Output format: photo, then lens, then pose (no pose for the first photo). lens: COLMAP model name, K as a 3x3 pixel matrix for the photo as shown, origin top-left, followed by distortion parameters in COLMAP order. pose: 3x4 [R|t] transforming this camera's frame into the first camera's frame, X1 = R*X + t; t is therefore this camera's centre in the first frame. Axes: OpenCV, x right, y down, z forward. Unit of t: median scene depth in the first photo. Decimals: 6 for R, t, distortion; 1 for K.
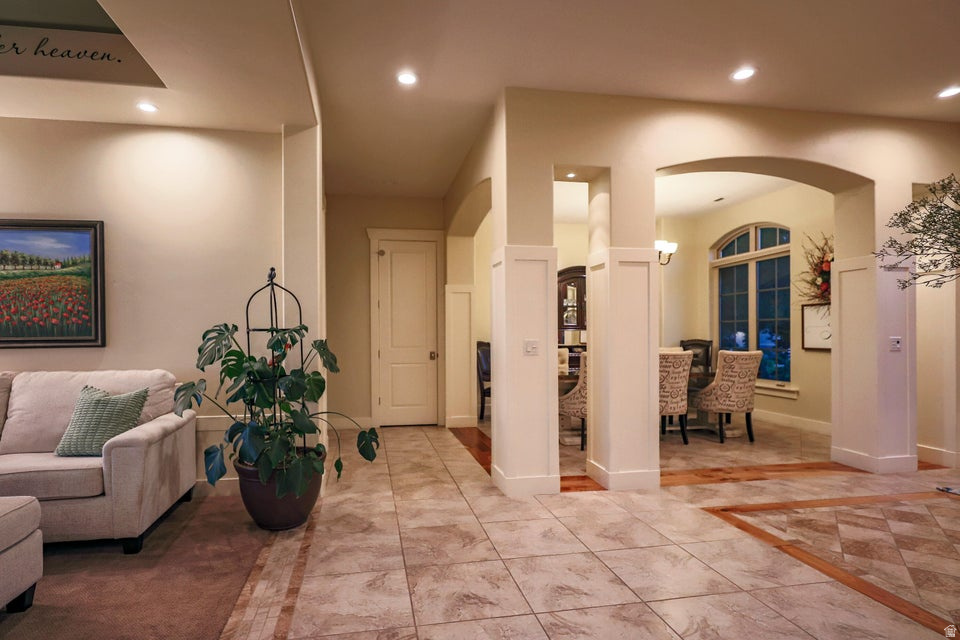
lens RADIAL K [[466.8, 0, 480.4], [0, 466.8, 338.4], [0, 0, 1]] dist [0.001110, 0.000176]
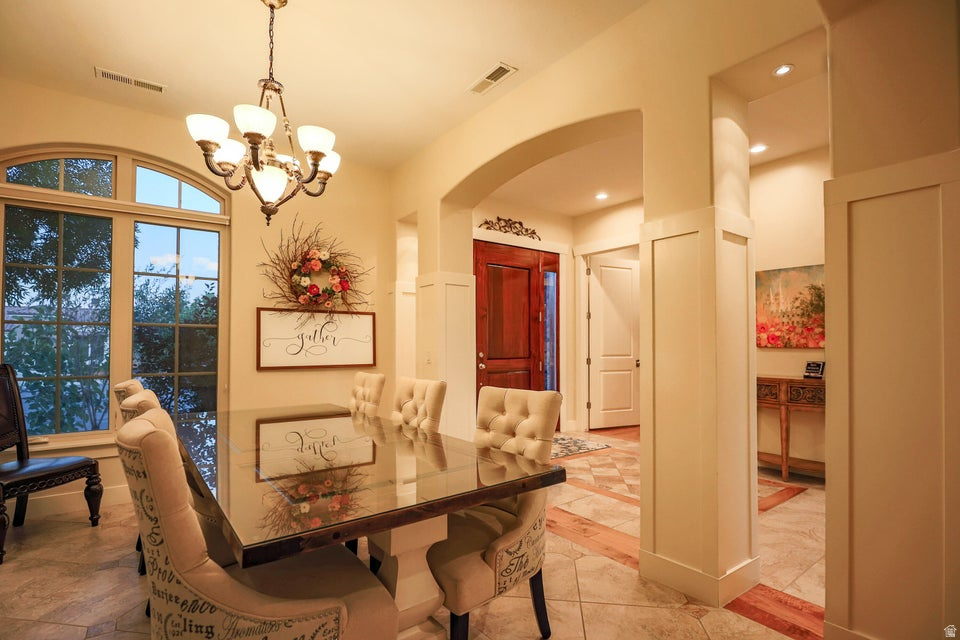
lens RADIAL K [[466.8, 0, 480.4], [0, 466.8, 338.4], [0, 0, 1]] dist [0.001110, 0.000176]
pose [[-0.411714, 0.014554, 0.911197, -0.177065], [0.005560, 0.999894, -0.013458, -0.022257], [-0.911296, -0.000475, -0.411751, 1.593025]]
